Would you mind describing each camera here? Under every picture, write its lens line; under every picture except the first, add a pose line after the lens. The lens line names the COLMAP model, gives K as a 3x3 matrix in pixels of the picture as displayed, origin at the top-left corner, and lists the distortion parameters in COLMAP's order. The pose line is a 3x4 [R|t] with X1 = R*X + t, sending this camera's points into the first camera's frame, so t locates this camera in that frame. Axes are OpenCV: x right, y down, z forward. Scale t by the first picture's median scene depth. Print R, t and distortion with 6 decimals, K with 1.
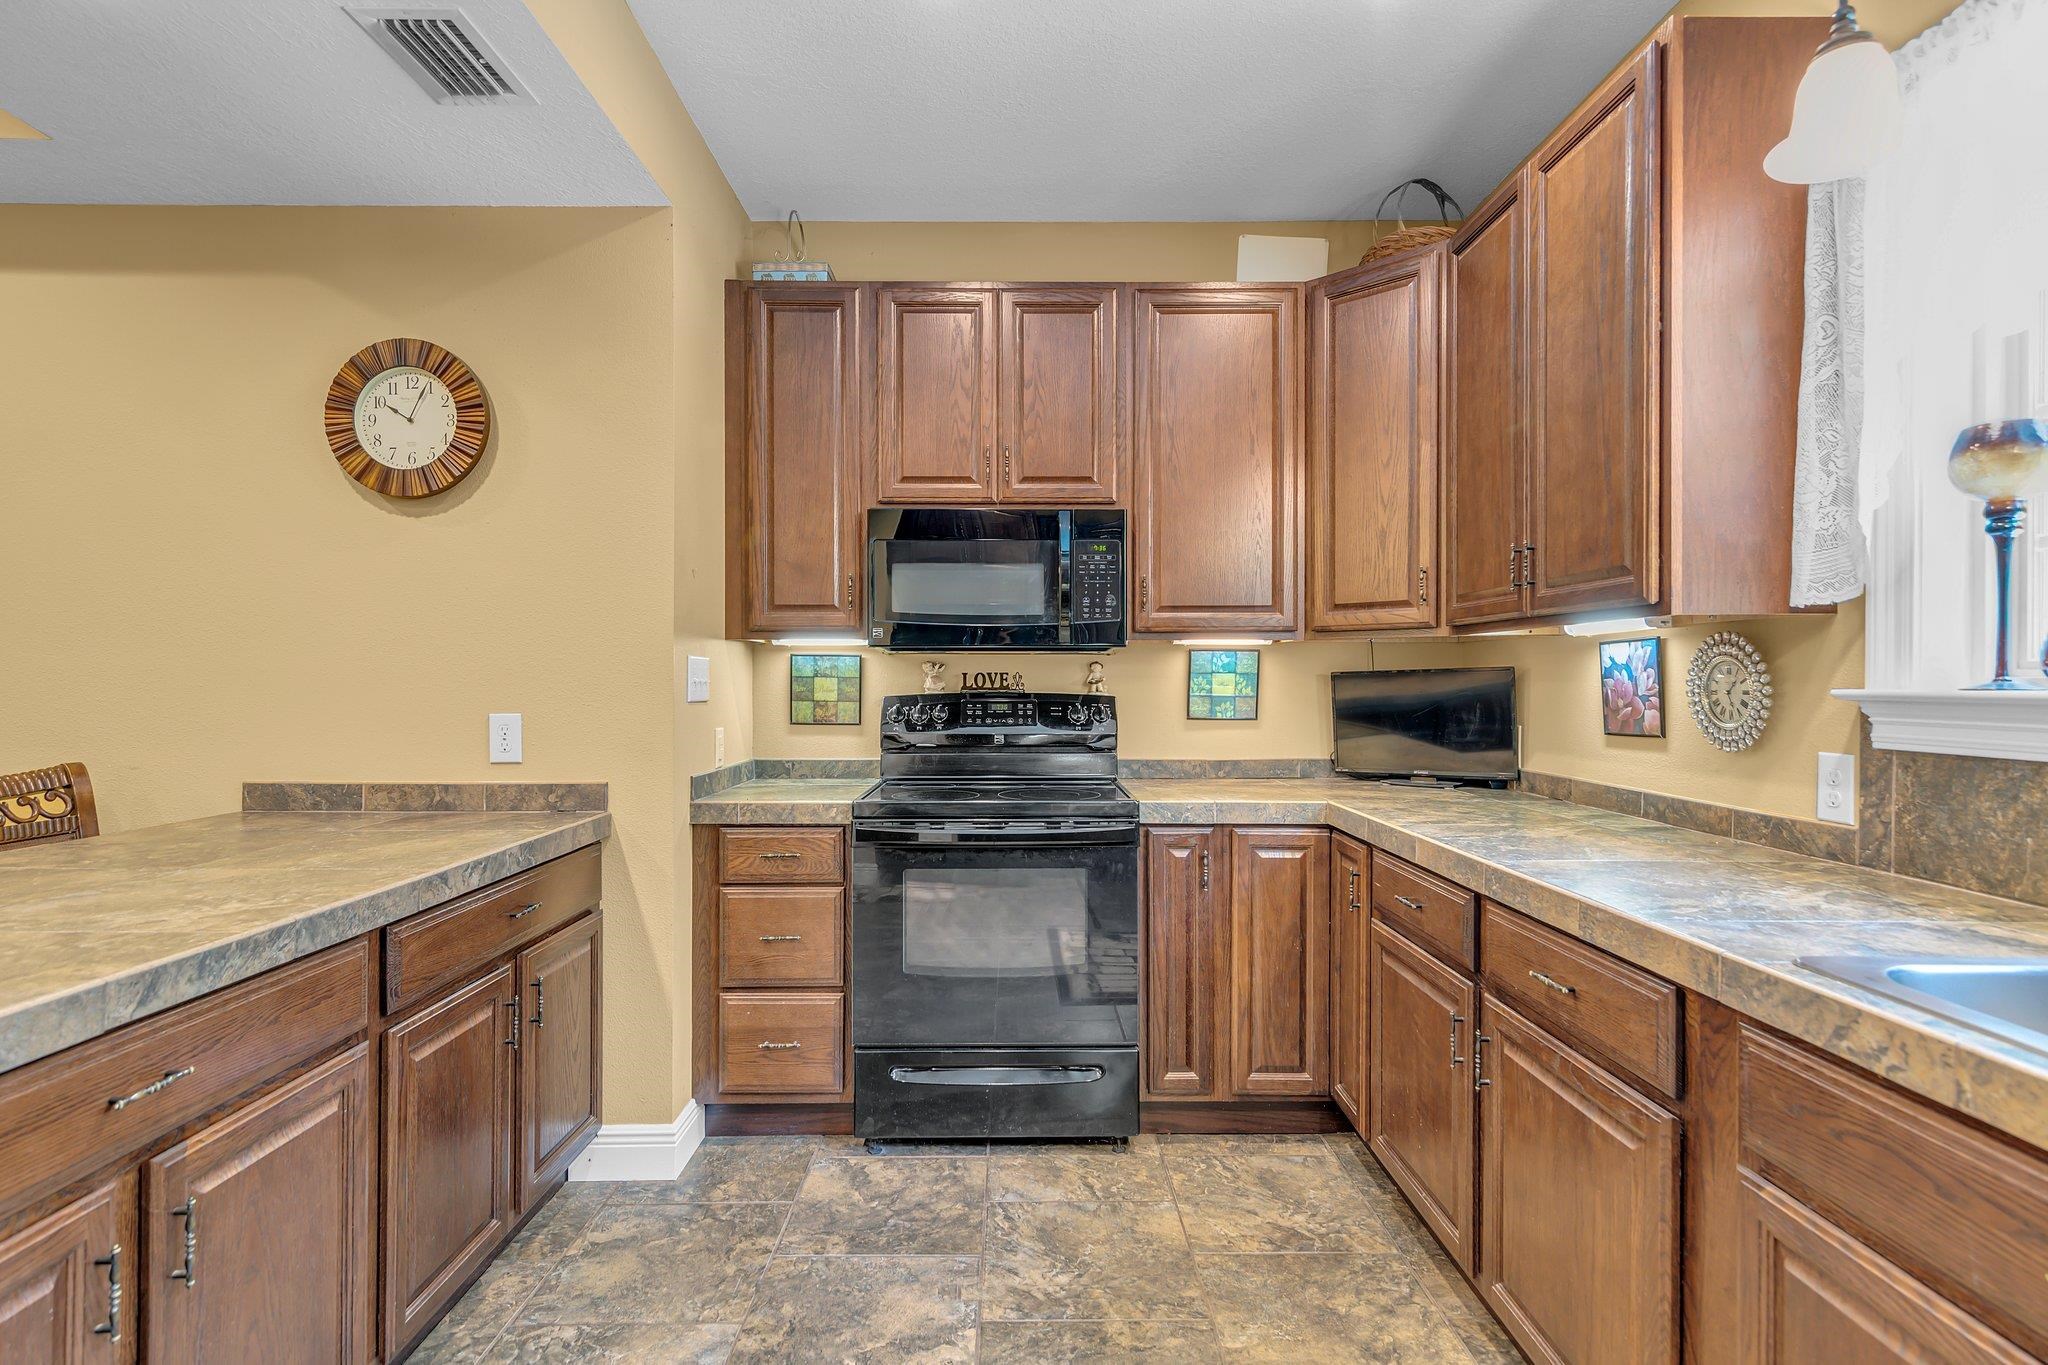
lens RADIAL K [[1017.7, 0, 1029.9], [0, 1017.7, 682.7], [0, 0, 1]] dist [0.006618, 0.000259]
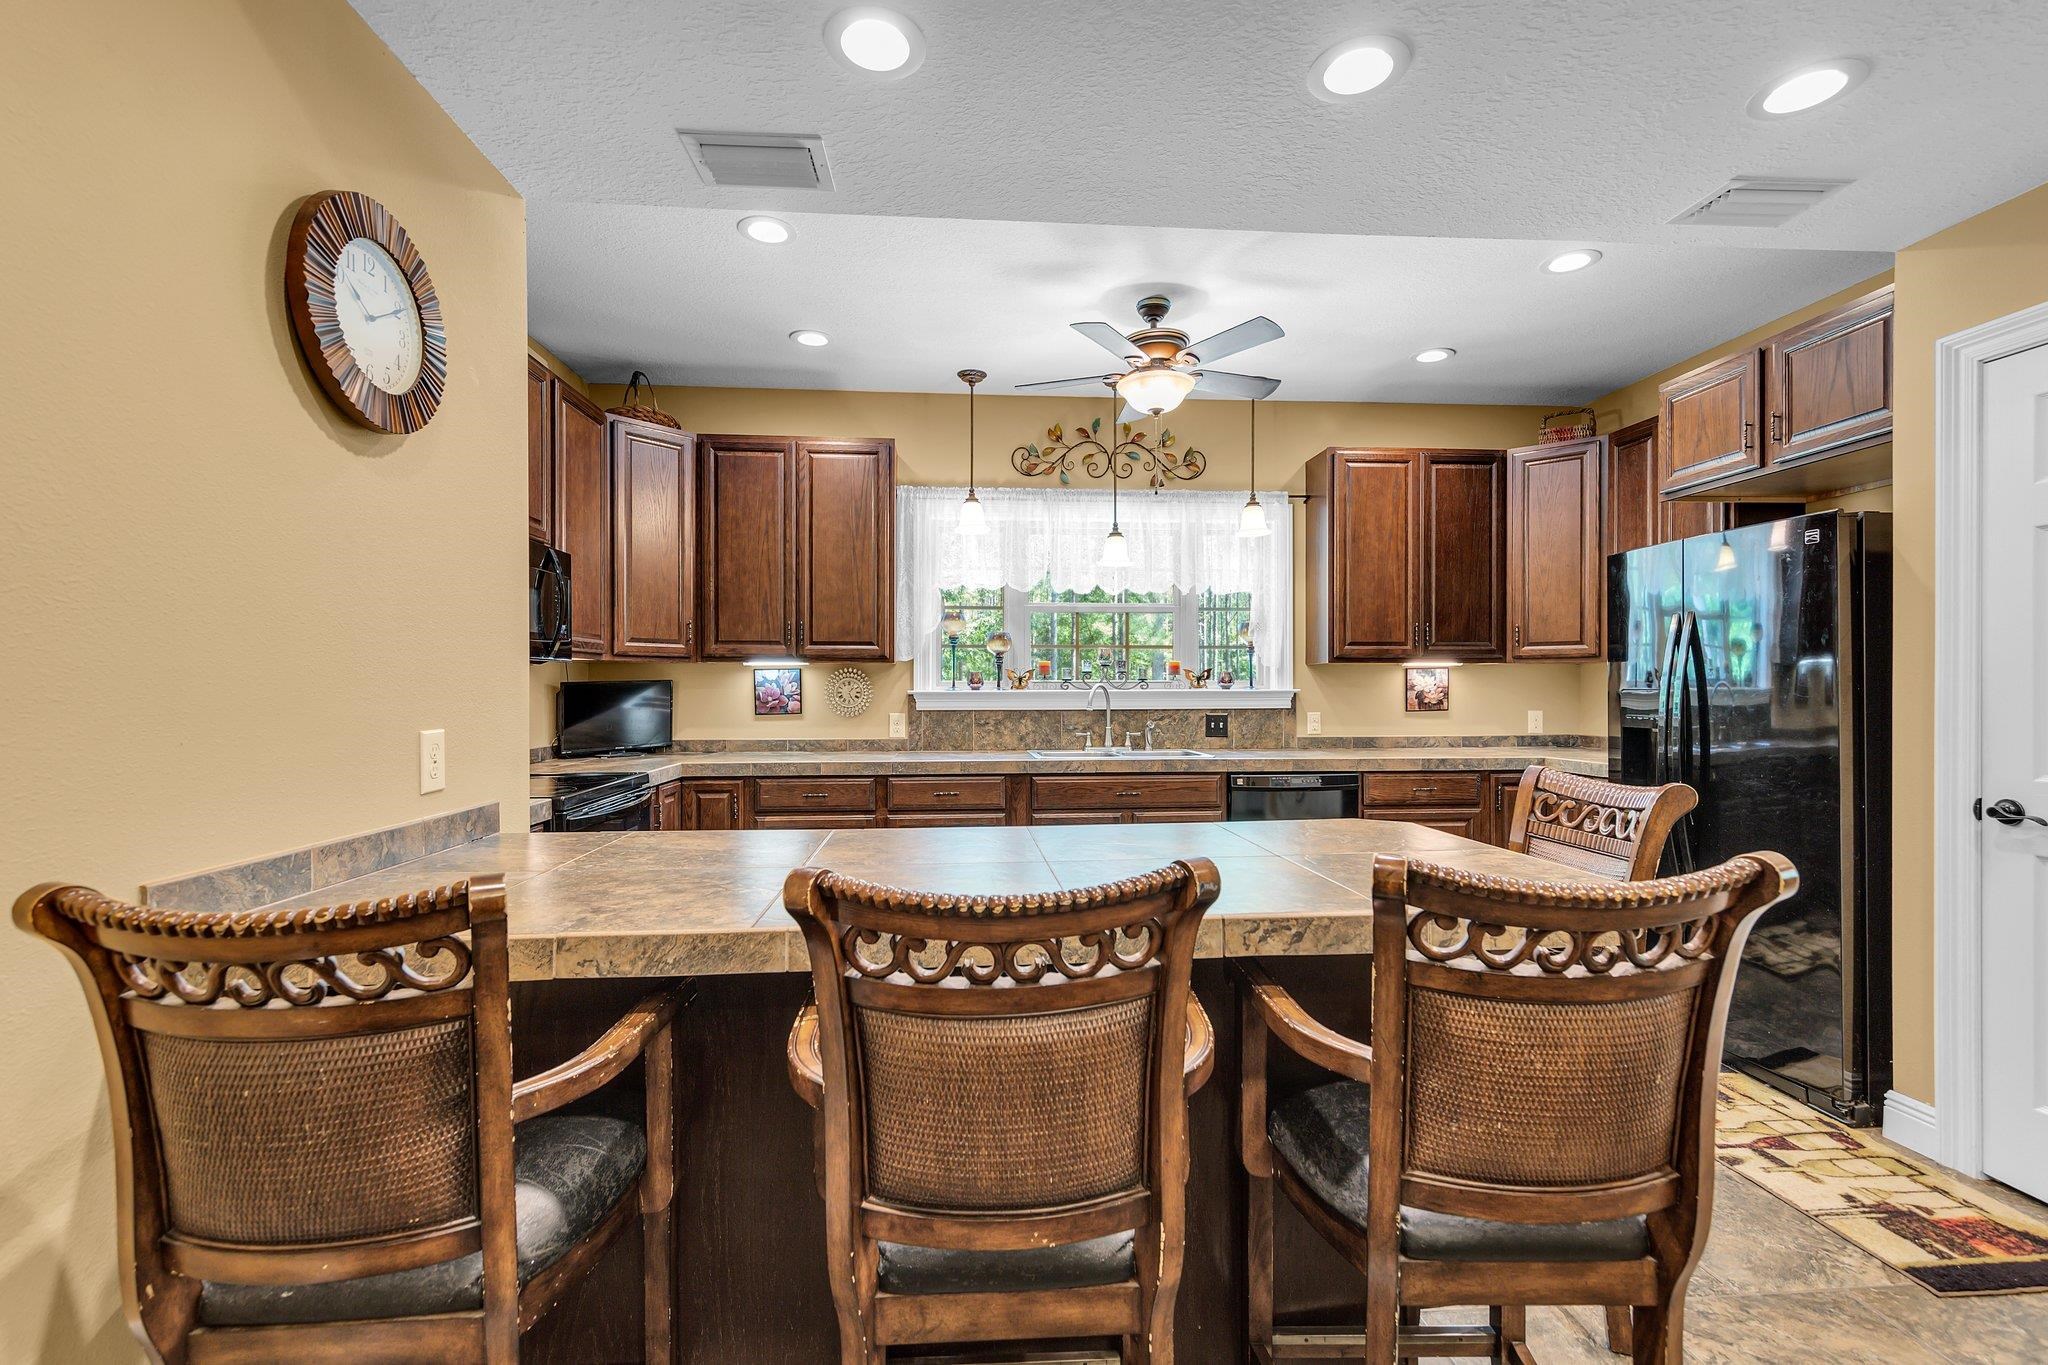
lens RADIAL K [[909.9, 0, 1022.7], [0, 909.9, 688.5], [0, 0, 1]] dist [0.007205, -0.000673]
pose [[-0.067504, -0.000889, 0.997719, -1.585848], [0.003767, 0.999992, 0.001146, -0.001565], [-0.997712, 0.003836, -0.067500, 0.744370]]
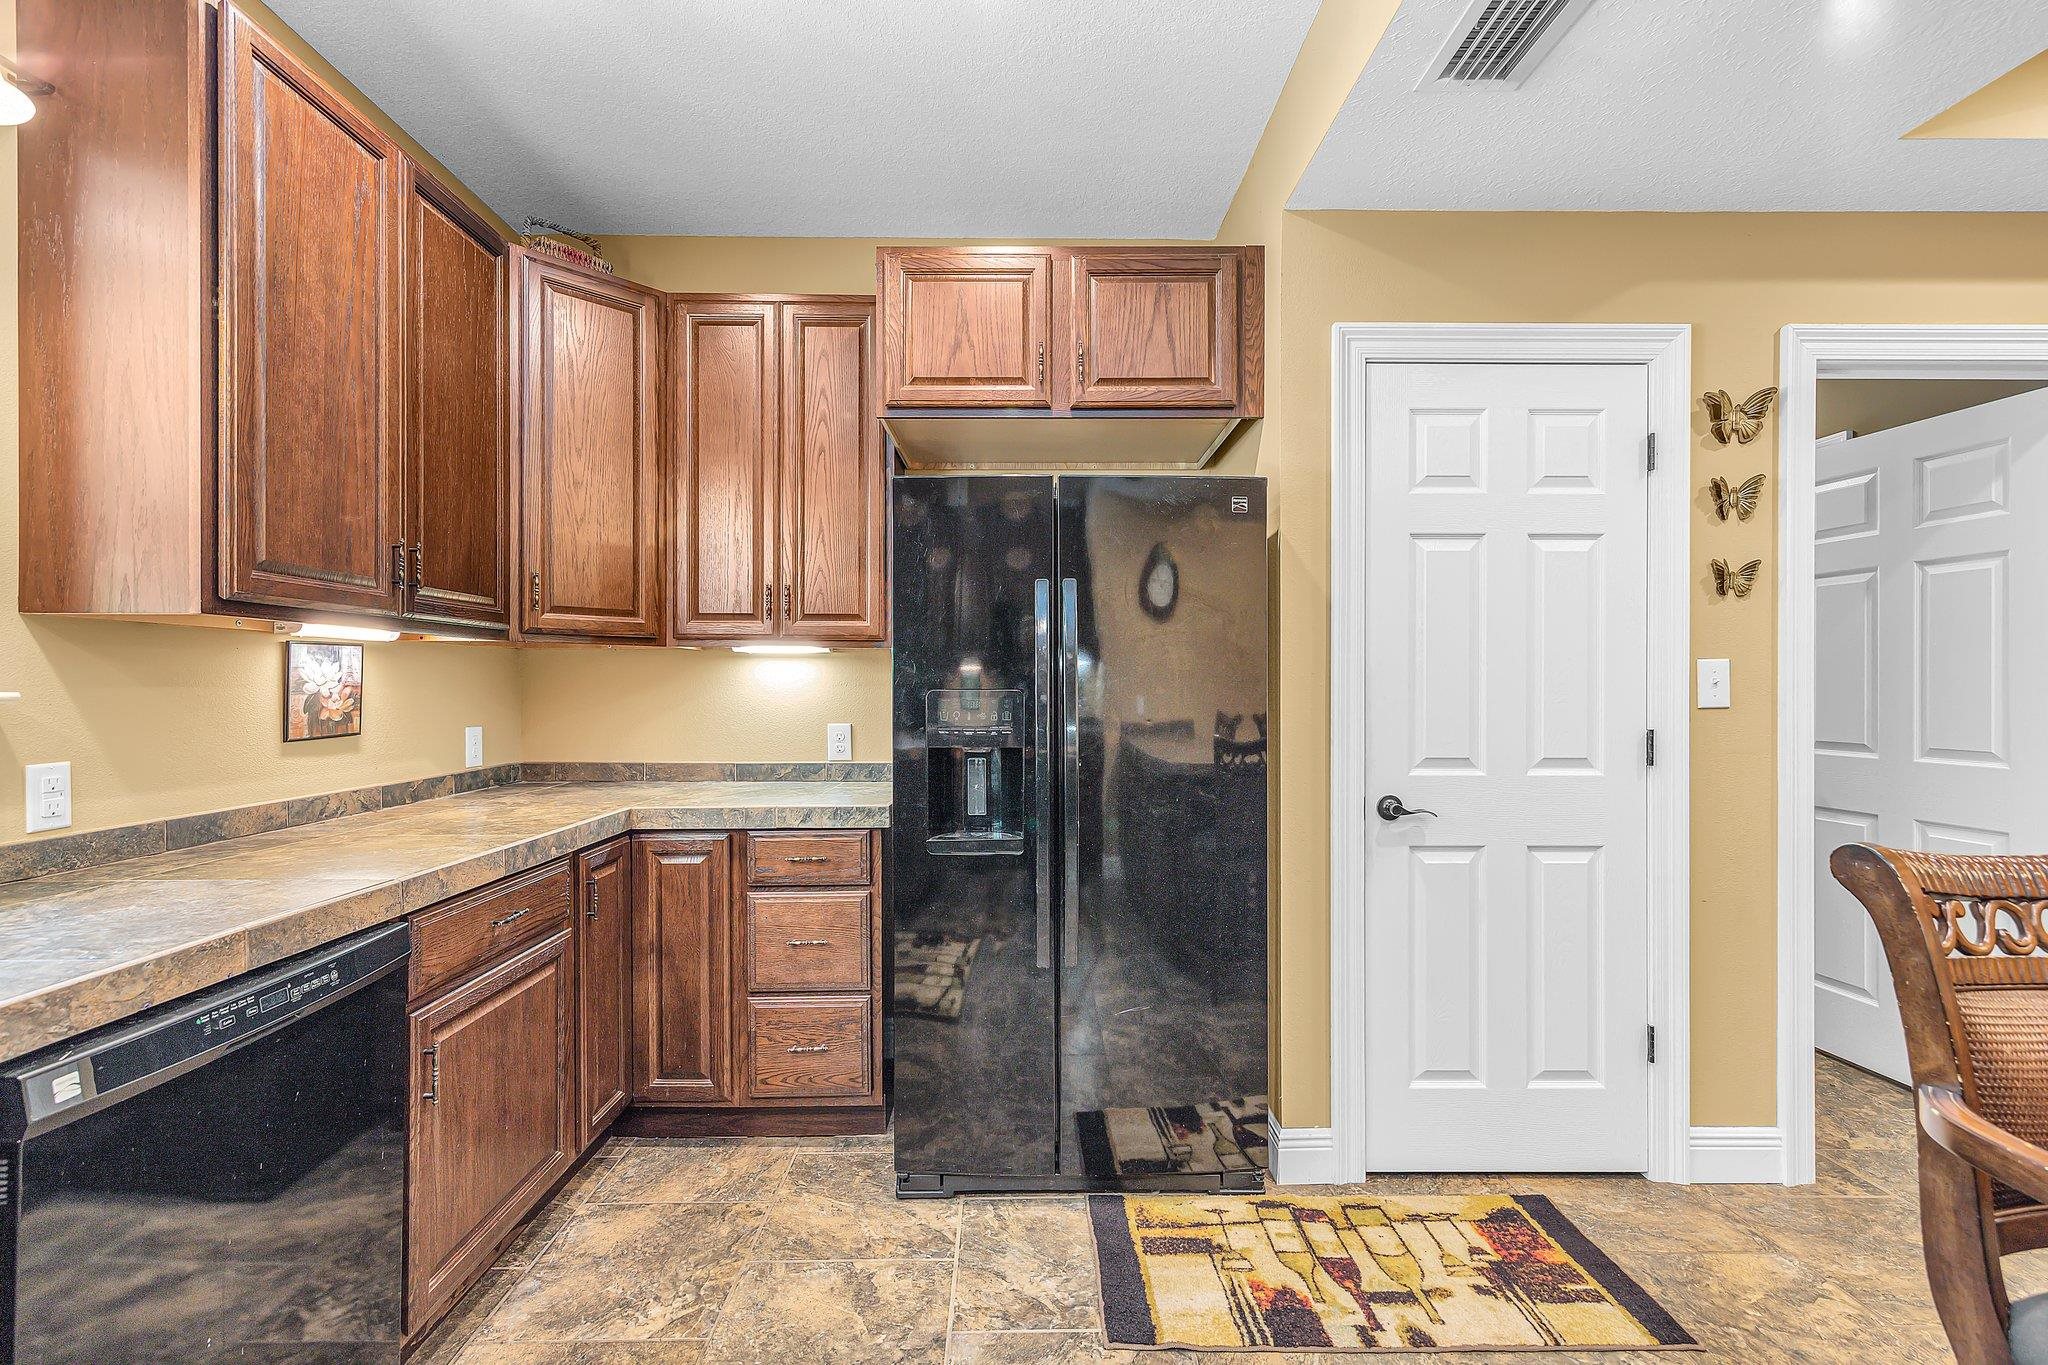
lens RADIAL K [[907.9, 0, 1027.7], [0, 907.9, 685.1], [0, 0, 1]] dist [0.005055, 0.000396]
pose [[-0.999995, -0.000113, -0.003184, -0.100528], [-0.000121, 0.999997, 0.002579, -0.001323], [0.003183, 0.002580, -0.999992, 0.605132]]
